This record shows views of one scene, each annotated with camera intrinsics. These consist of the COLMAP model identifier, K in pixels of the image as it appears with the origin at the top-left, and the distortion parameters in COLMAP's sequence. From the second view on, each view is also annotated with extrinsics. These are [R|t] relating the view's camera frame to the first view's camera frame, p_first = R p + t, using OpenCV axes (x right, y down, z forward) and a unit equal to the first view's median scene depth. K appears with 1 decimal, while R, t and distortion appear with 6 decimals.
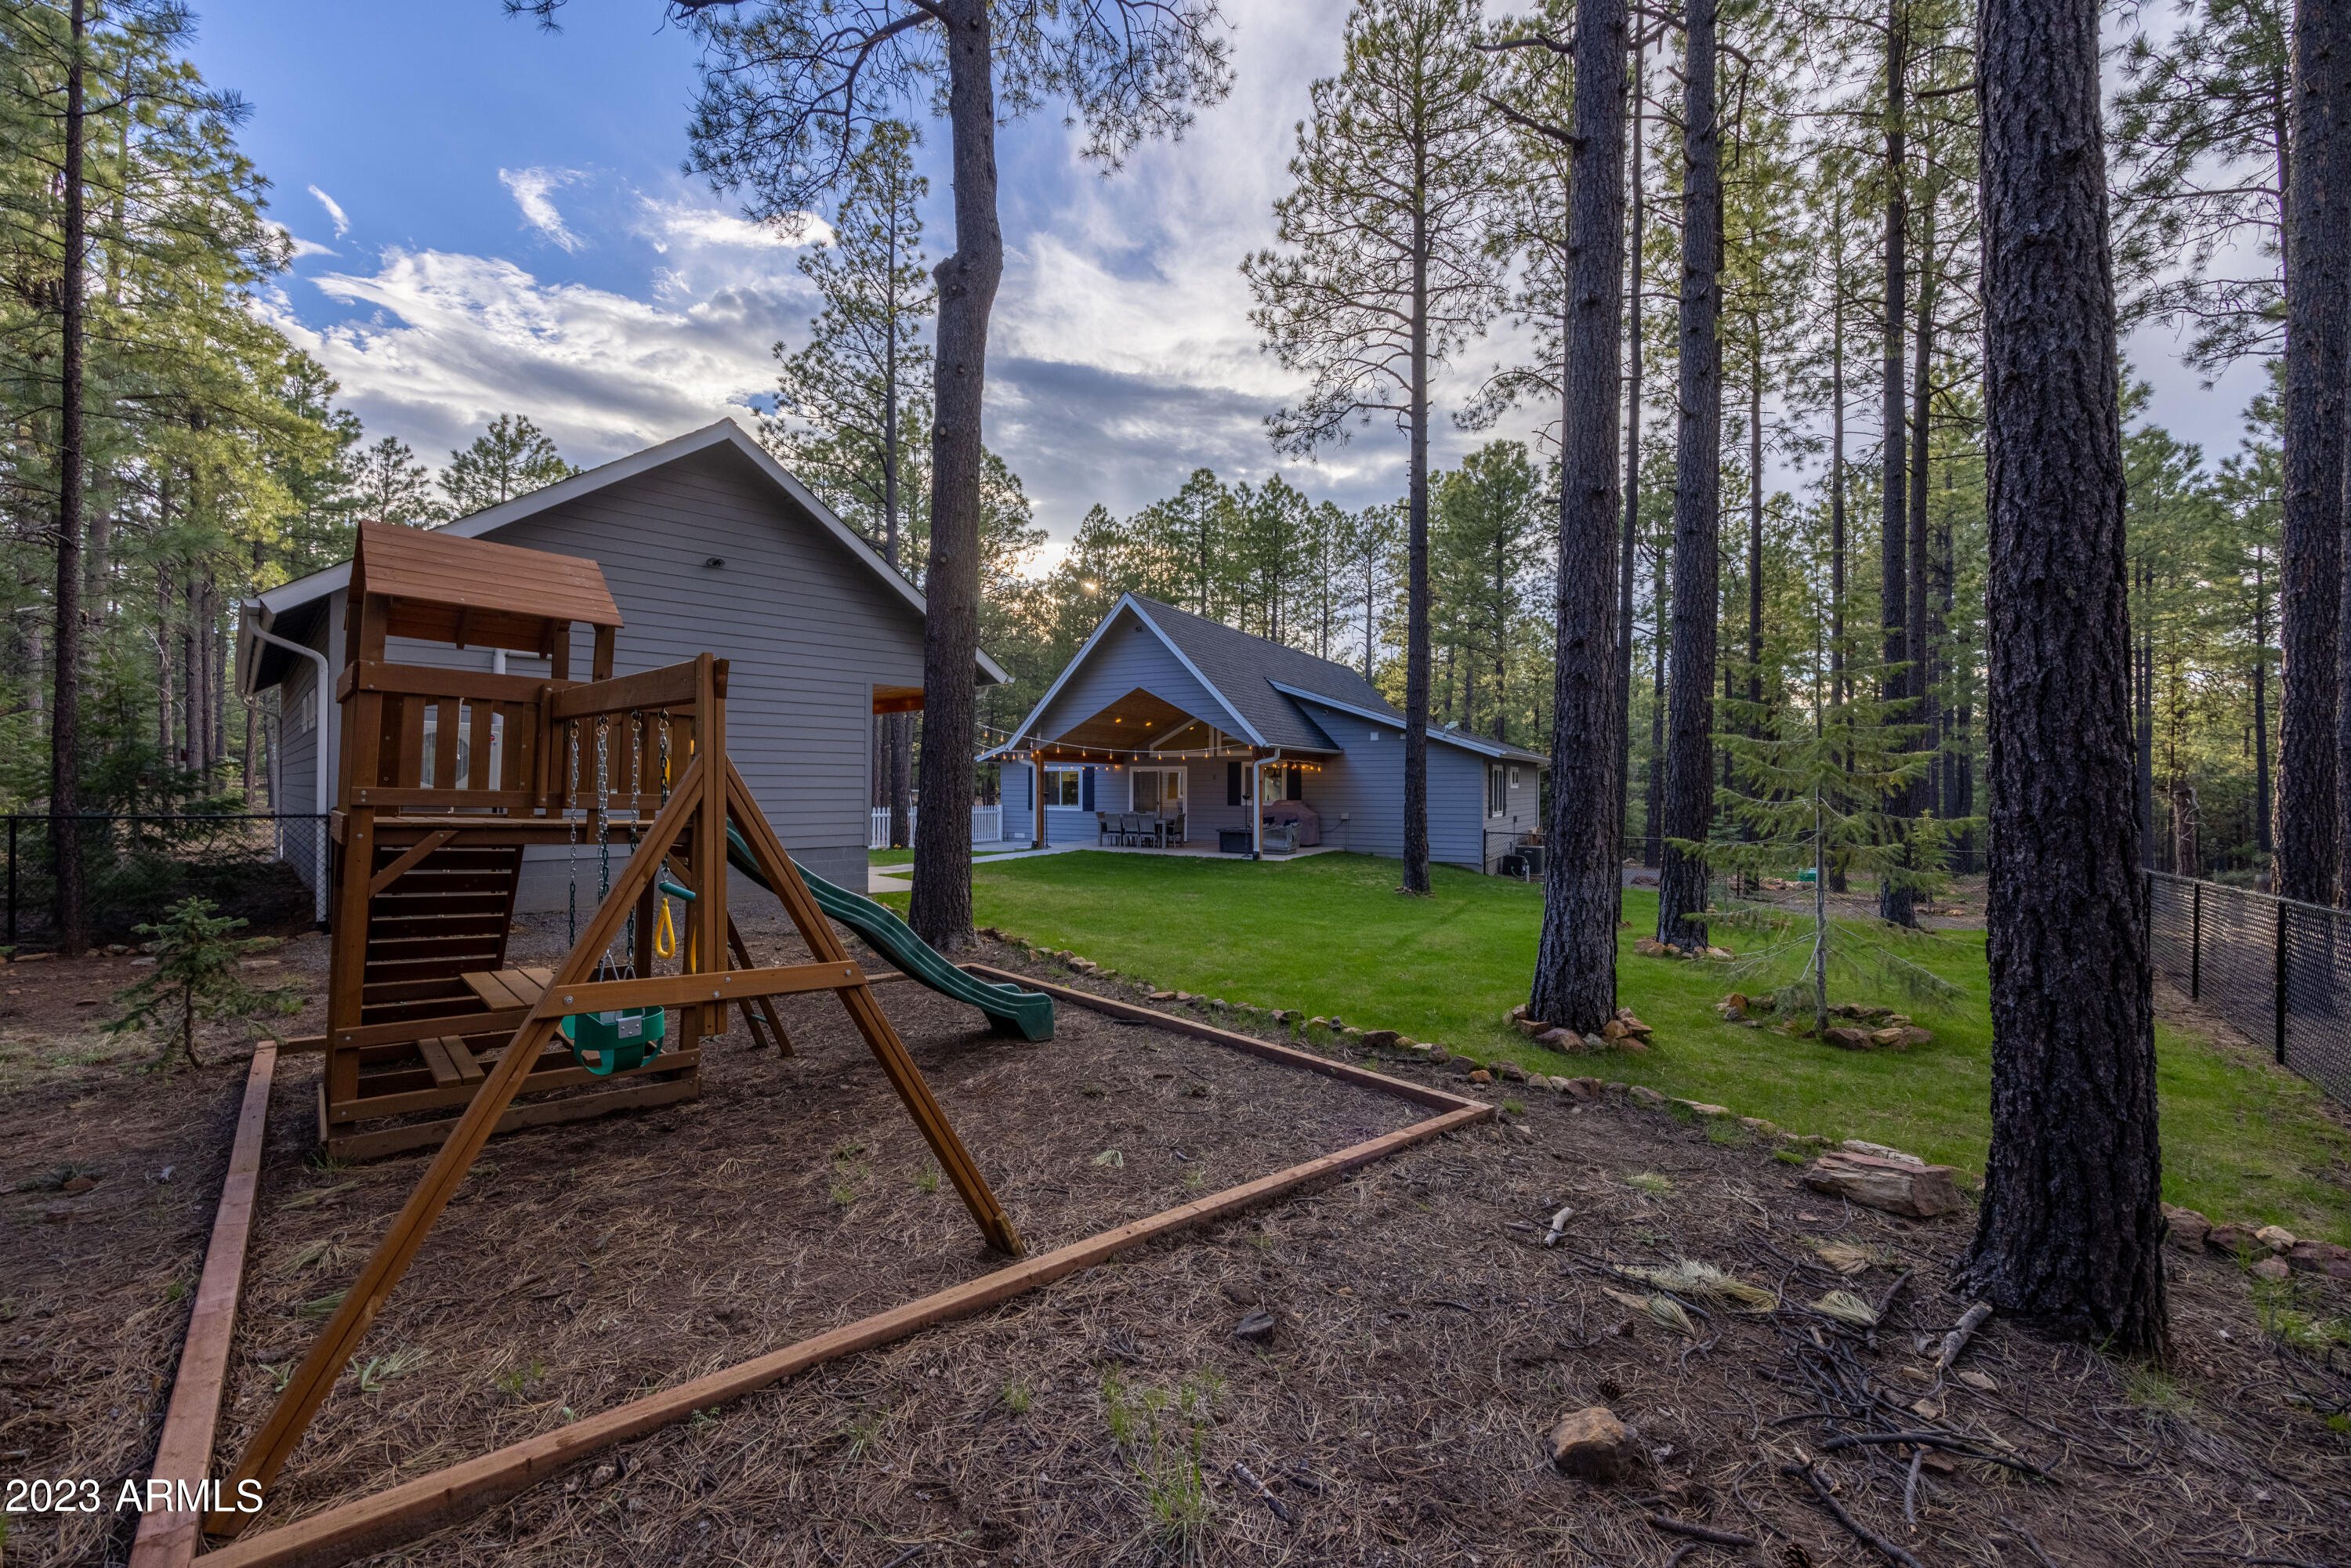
lens RADIAL K [[932.8, 0, 1178.0], [0, 932.8, 790.8], [0, 0, 1]] dist [0.000883, -0.000258]
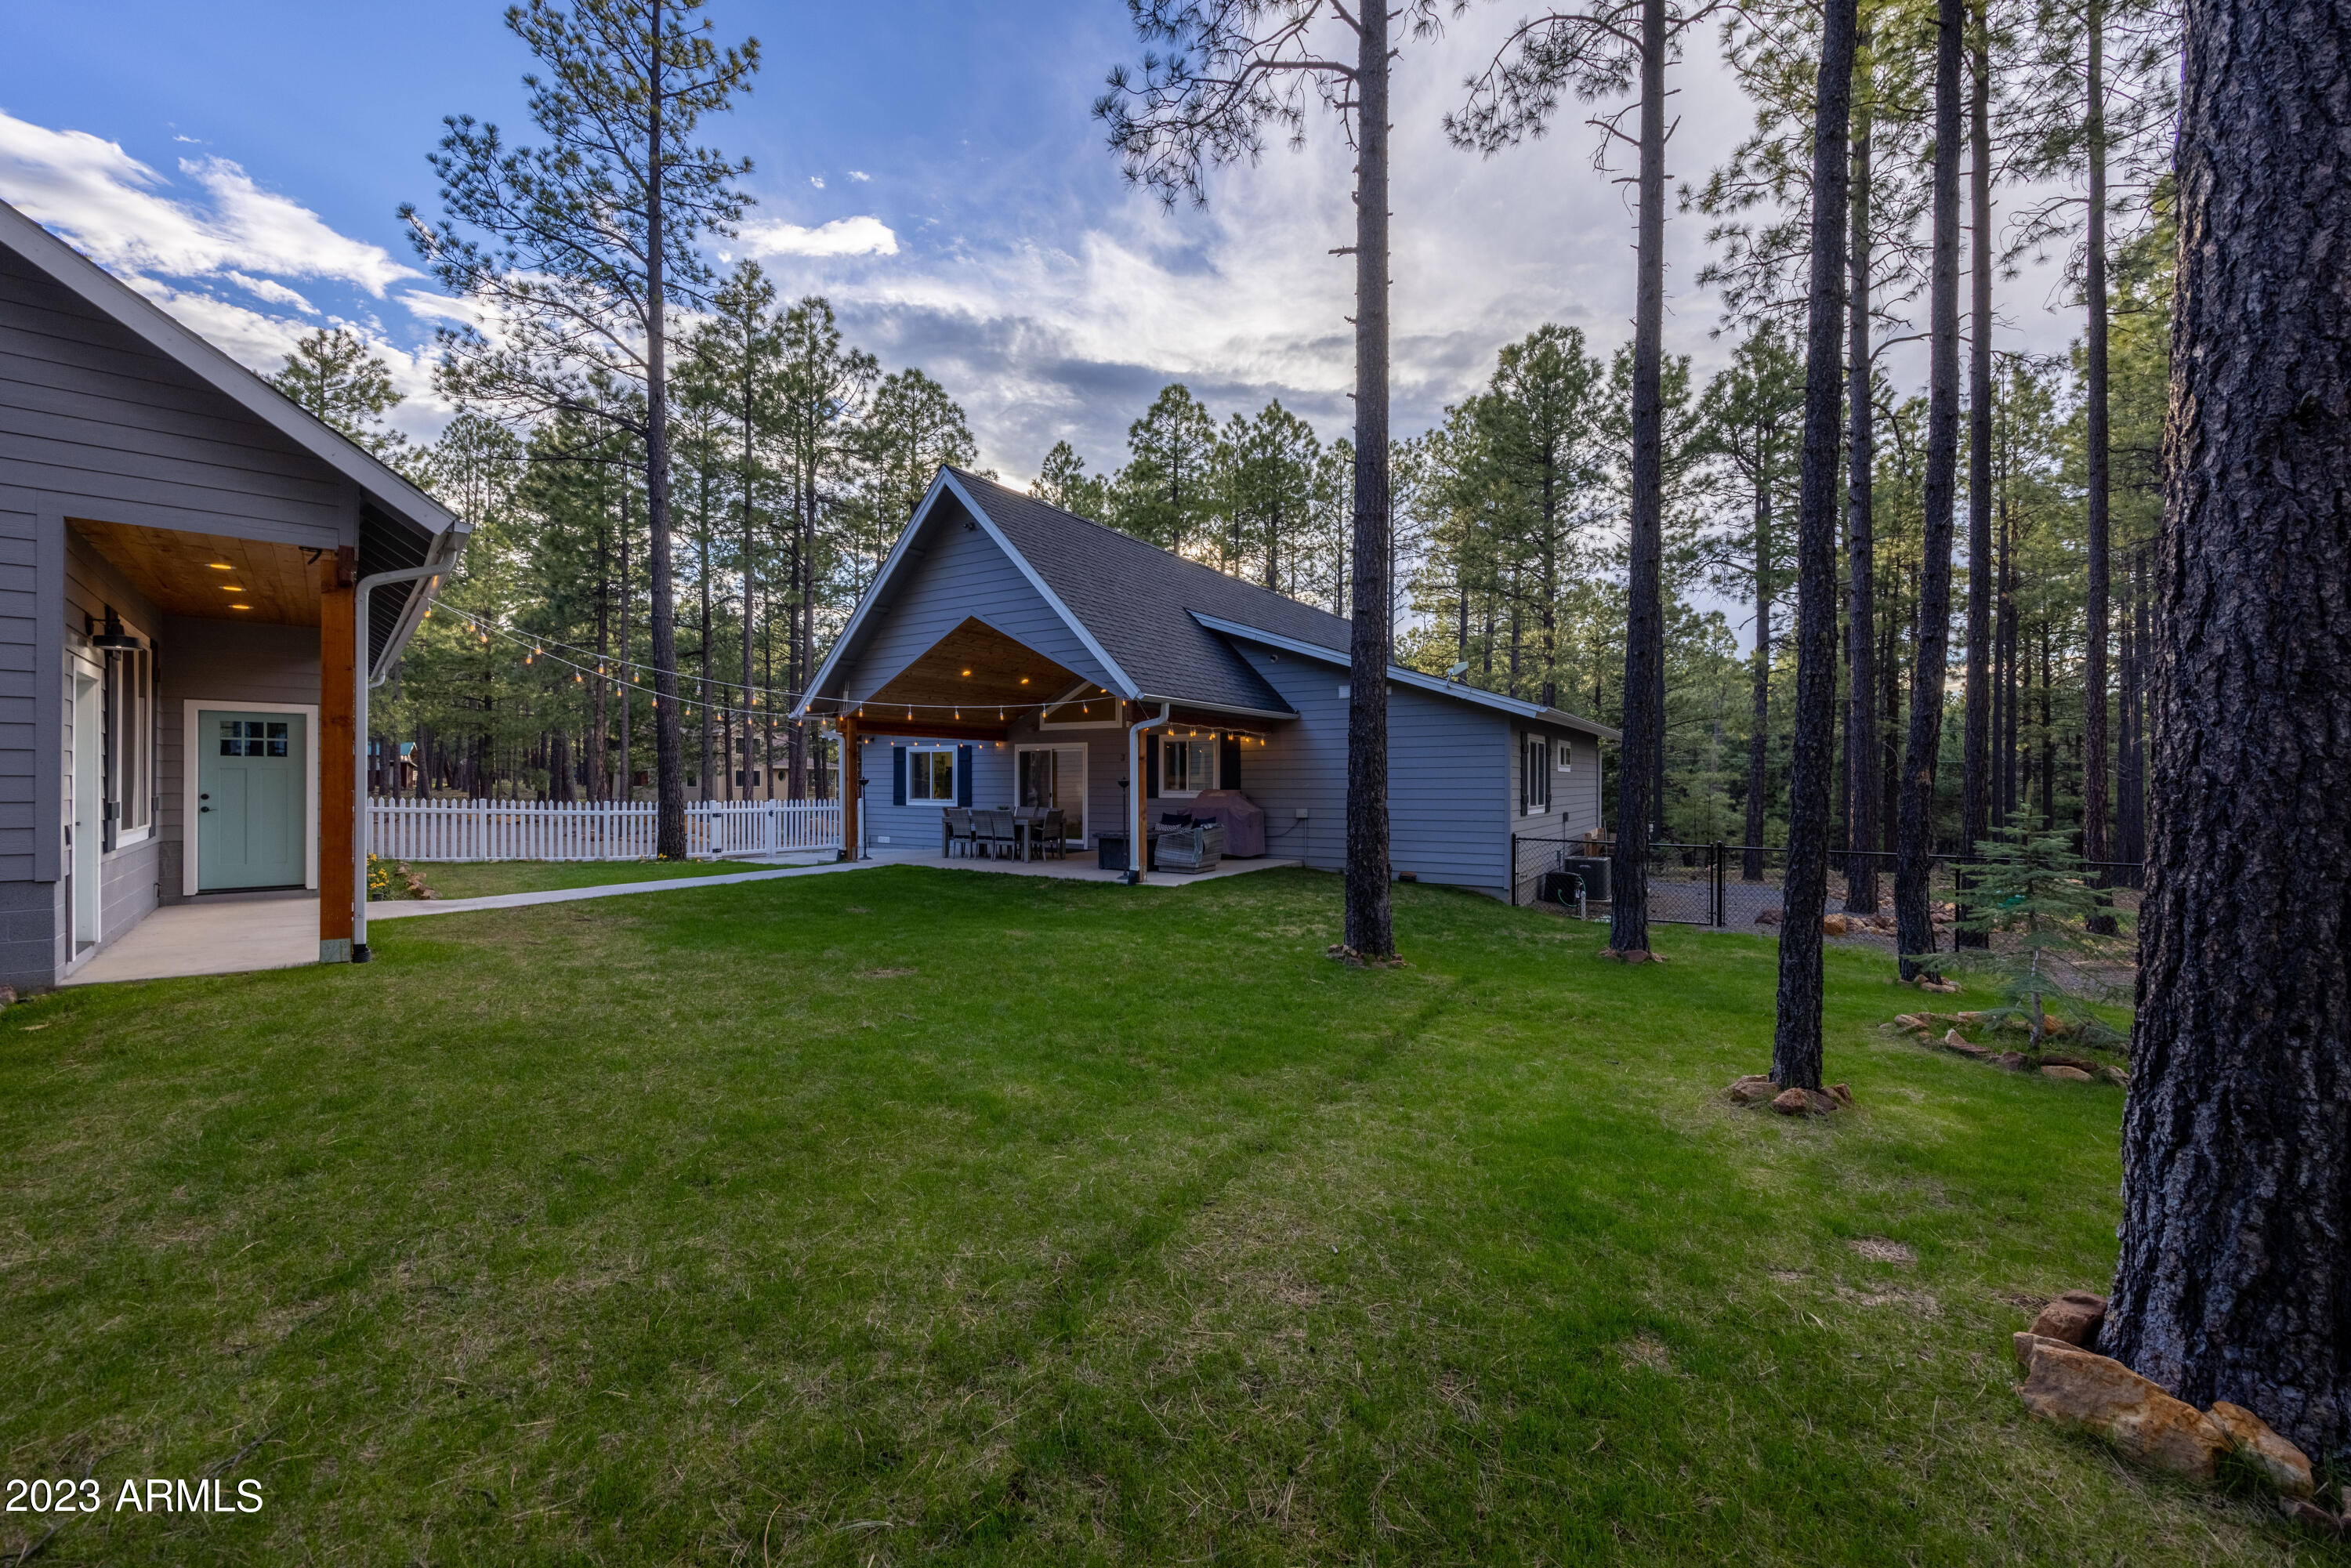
lens RADIAL K [[932.8, 0, 1178.0], [0, 932.8, 790.8], [0, 0, 1]] dist [0.000883, -0.000258]
pose [[0.998430, -0.003068, -0.055935, 0.468917], [0.003256, 0.999989, 0.003268, 0.032295], [0.055924, -0.003445, 0.998429, 1.215433]]
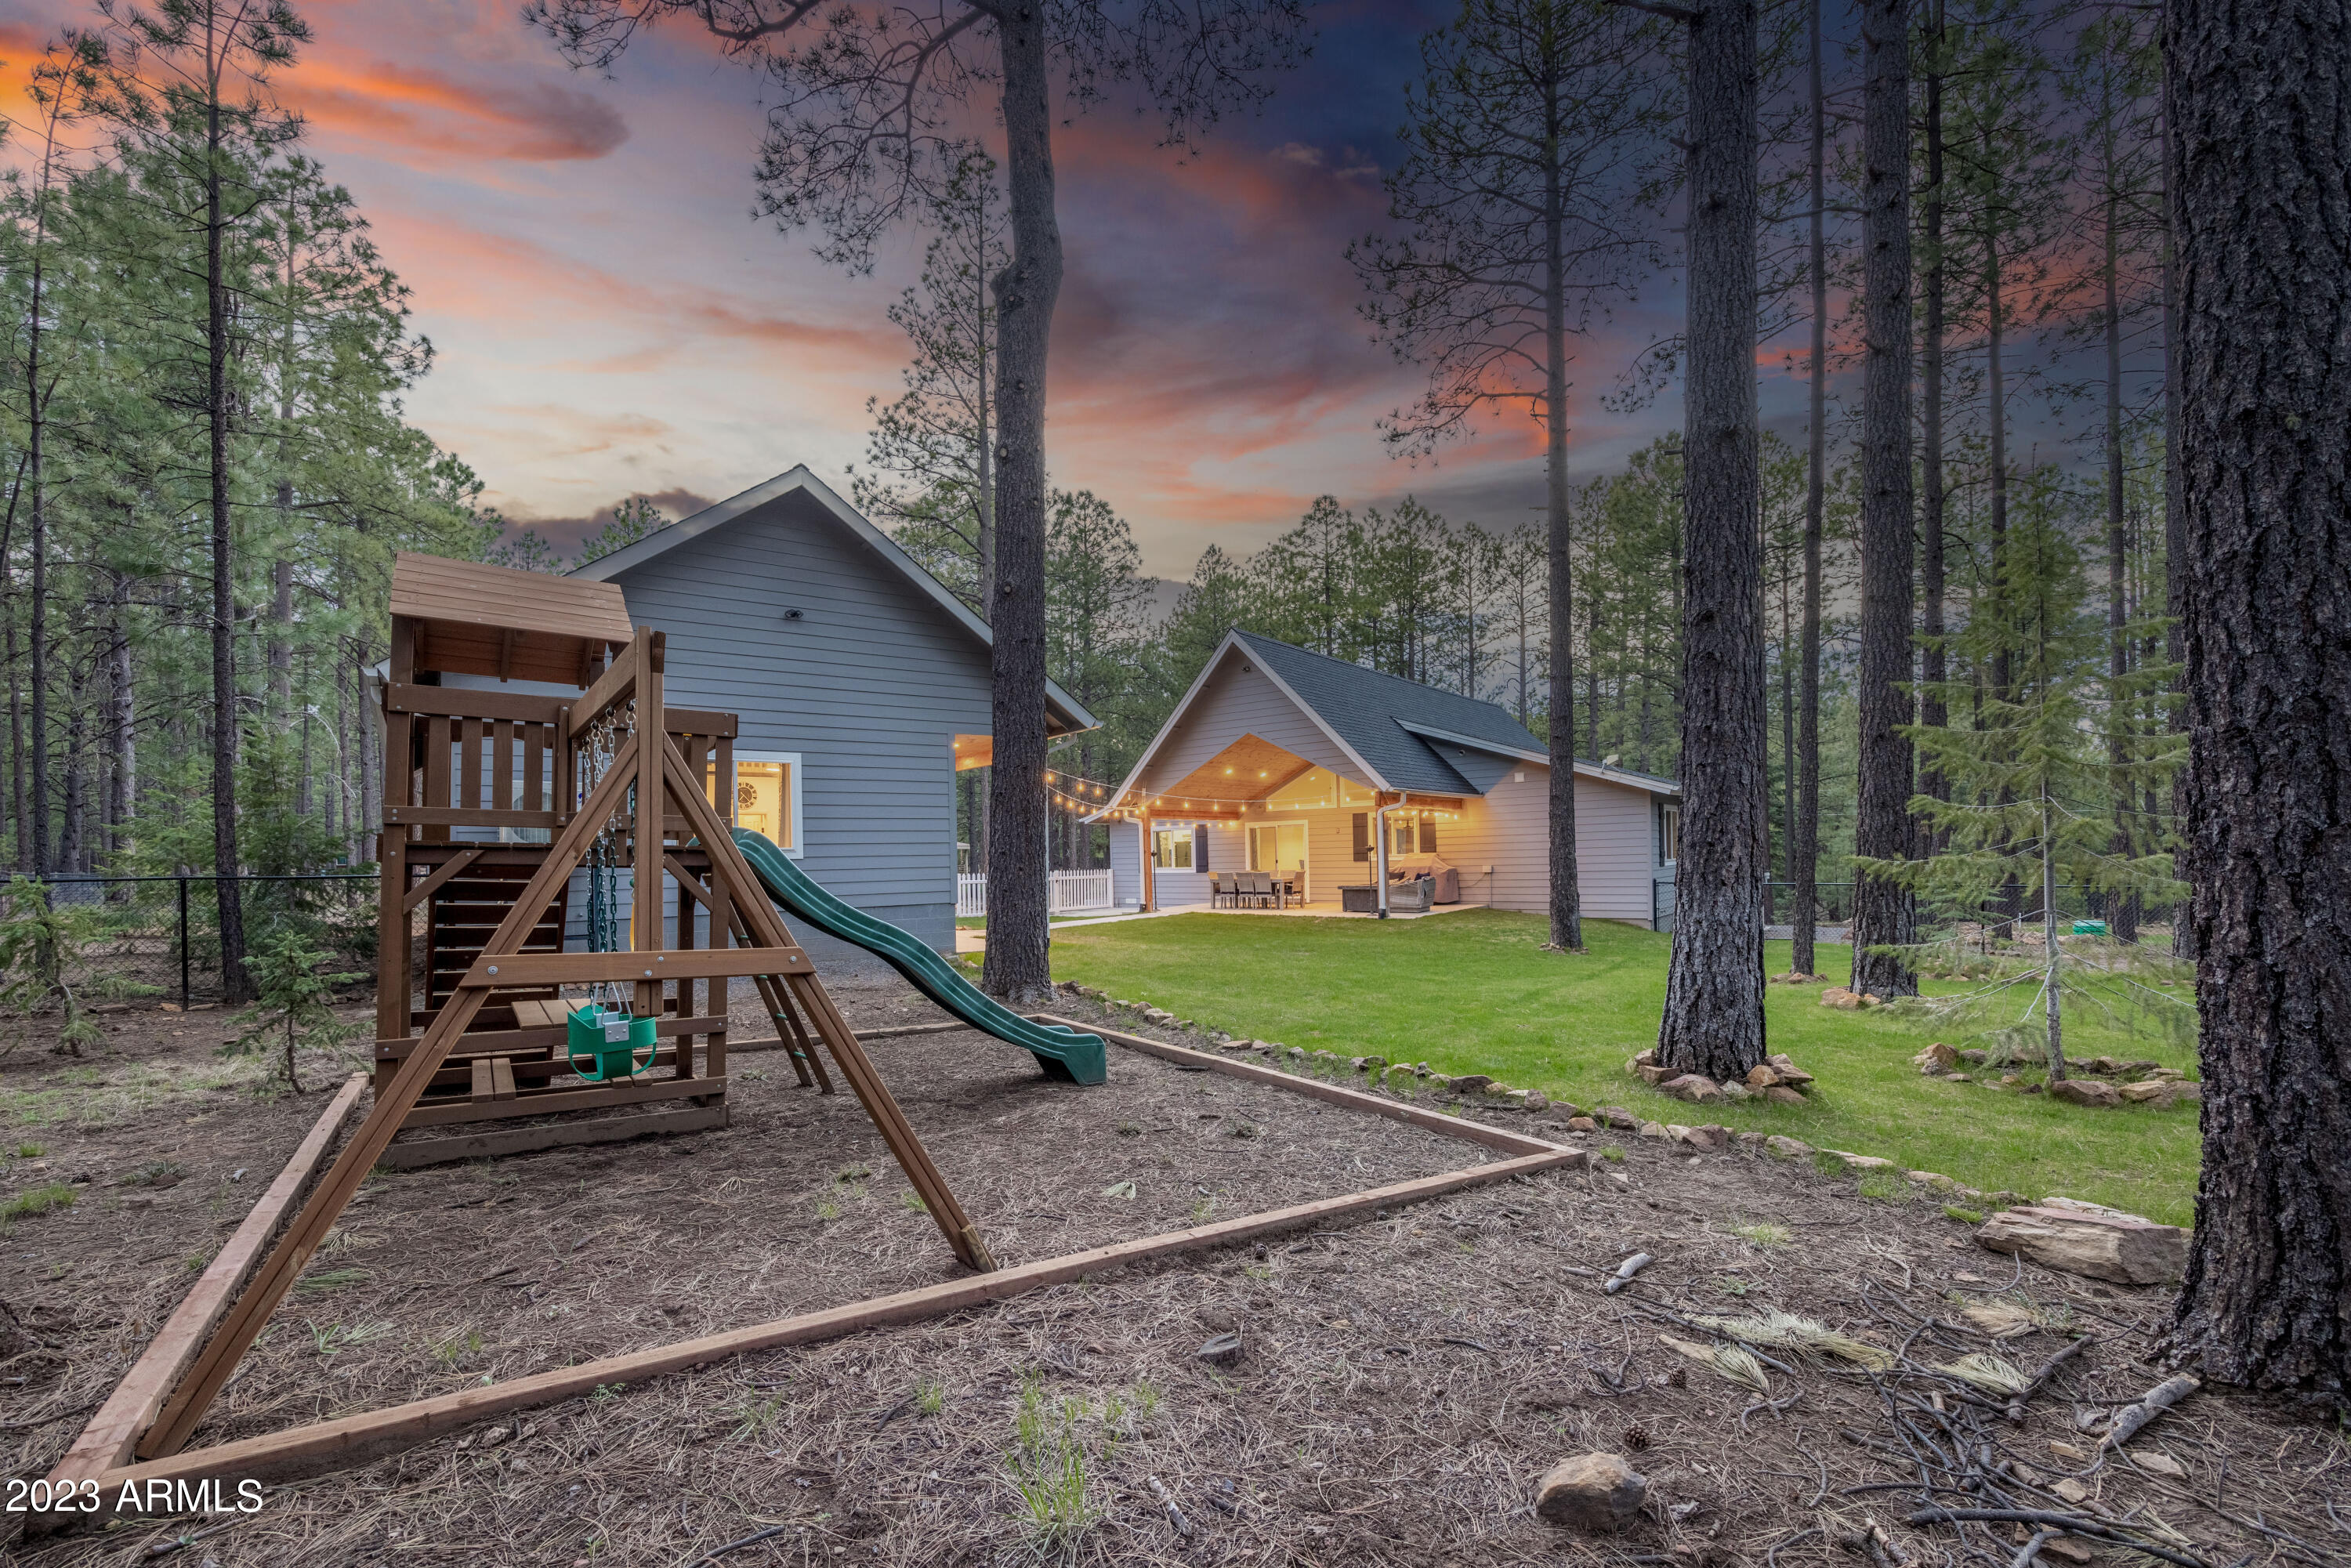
lens RADIAL K [[1010.3, 0, 1153.9], [0, 1010.3, 866.9], [0, 0, 1]] dist [-0.000872, 0.000083]
pose [[0.986403, -0.023874, -0.162602, 0.084521], [0.024602, 0.999694, 0.002464, 0.053658], [0.162493, -0.006430, 0.986689, 0.027026]]
